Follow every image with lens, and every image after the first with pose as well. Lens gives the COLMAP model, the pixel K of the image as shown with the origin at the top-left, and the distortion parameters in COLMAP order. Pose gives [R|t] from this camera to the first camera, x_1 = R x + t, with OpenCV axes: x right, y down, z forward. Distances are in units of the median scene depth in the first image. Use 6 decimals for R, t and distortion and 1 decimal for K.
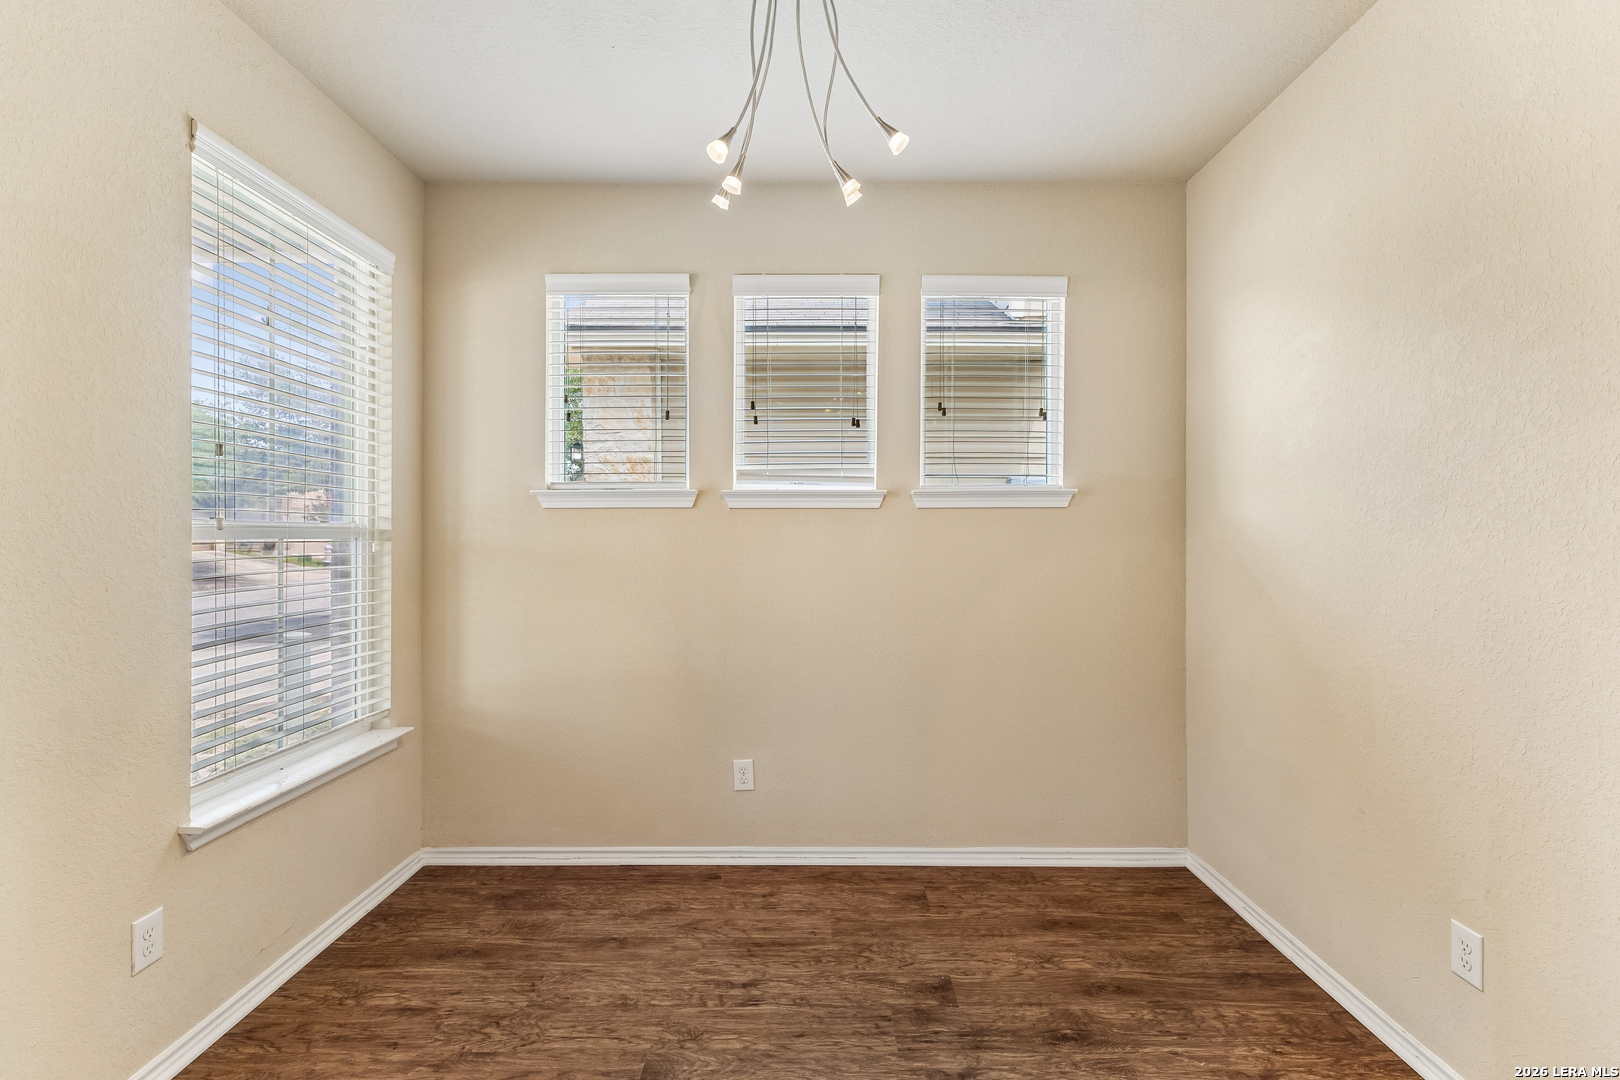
lens RADIAL K [[745.7, 0, 822.1], [0, 745.7, 536.6], [0, 0, 1]] dist [0.010442, -0.002143]
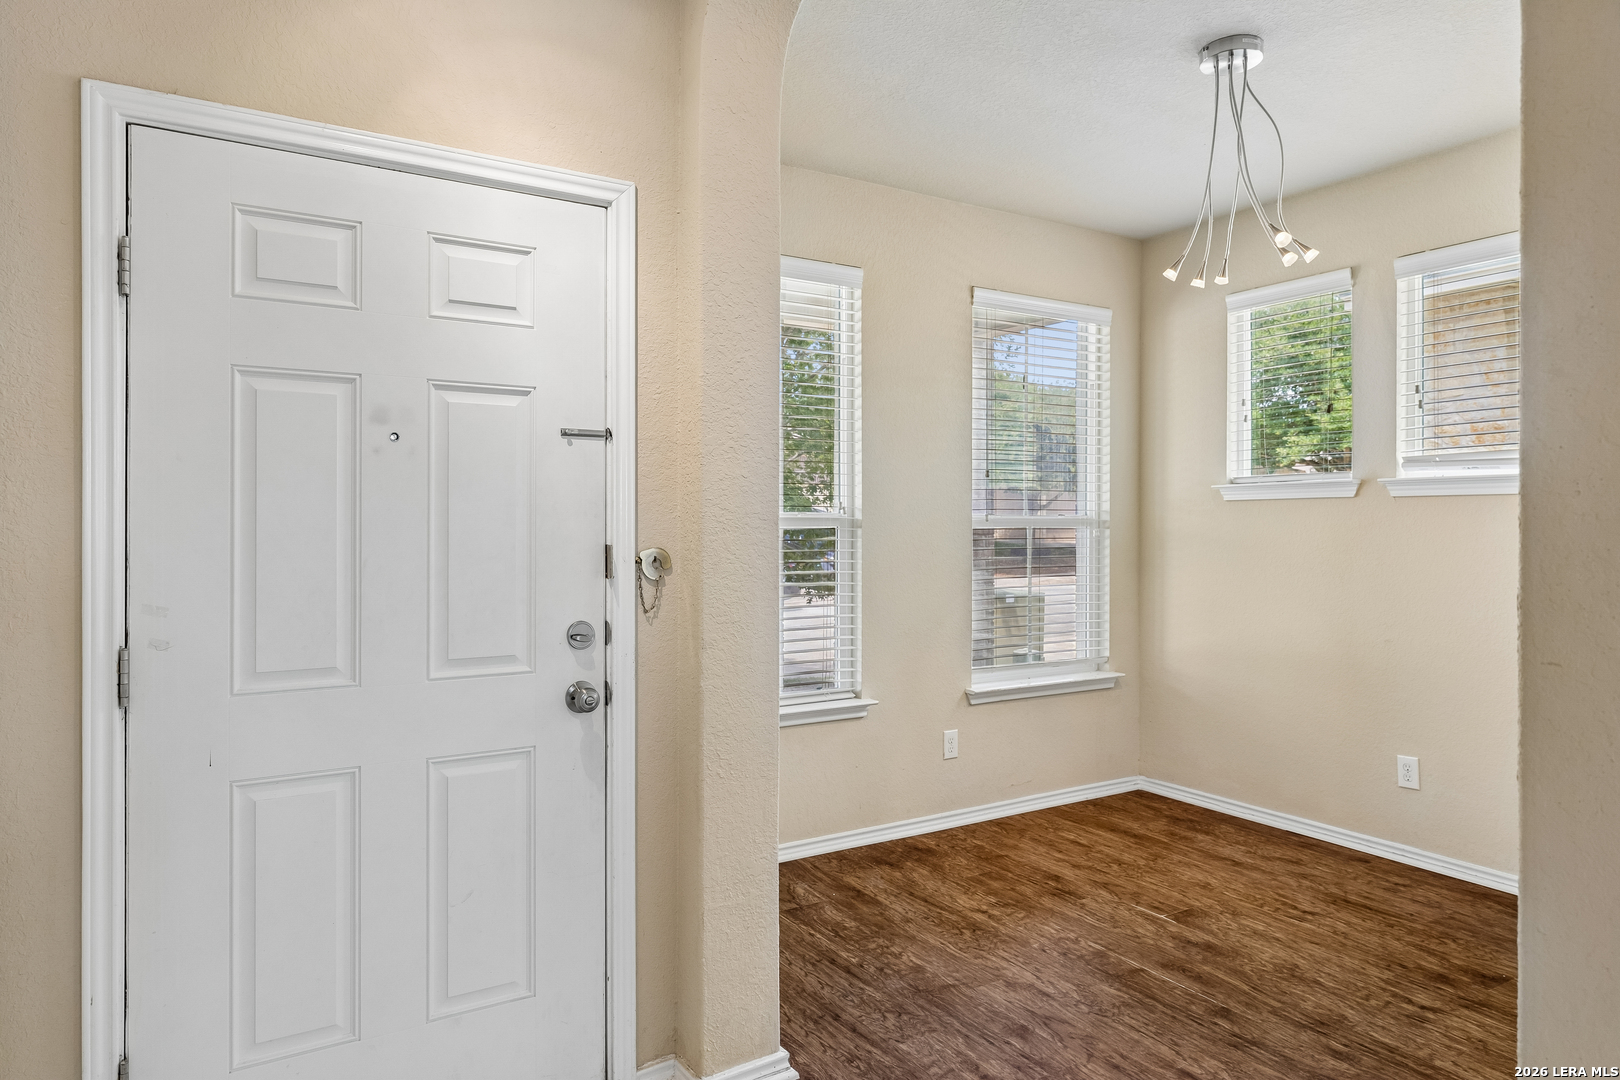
lens RADIAL K [[1003.4, 0, 814.3], [0, 1003.4, 537.6], [0, 0, 1]] dist [0.045176, 0.001173]
pose [[0.531684, 0.011924, -0.846859, 0.698591], [-0.003917, 0.999925, 0.011620, 0.003748], [0.846934, -0.002861, 0.531690, -0.409715]]
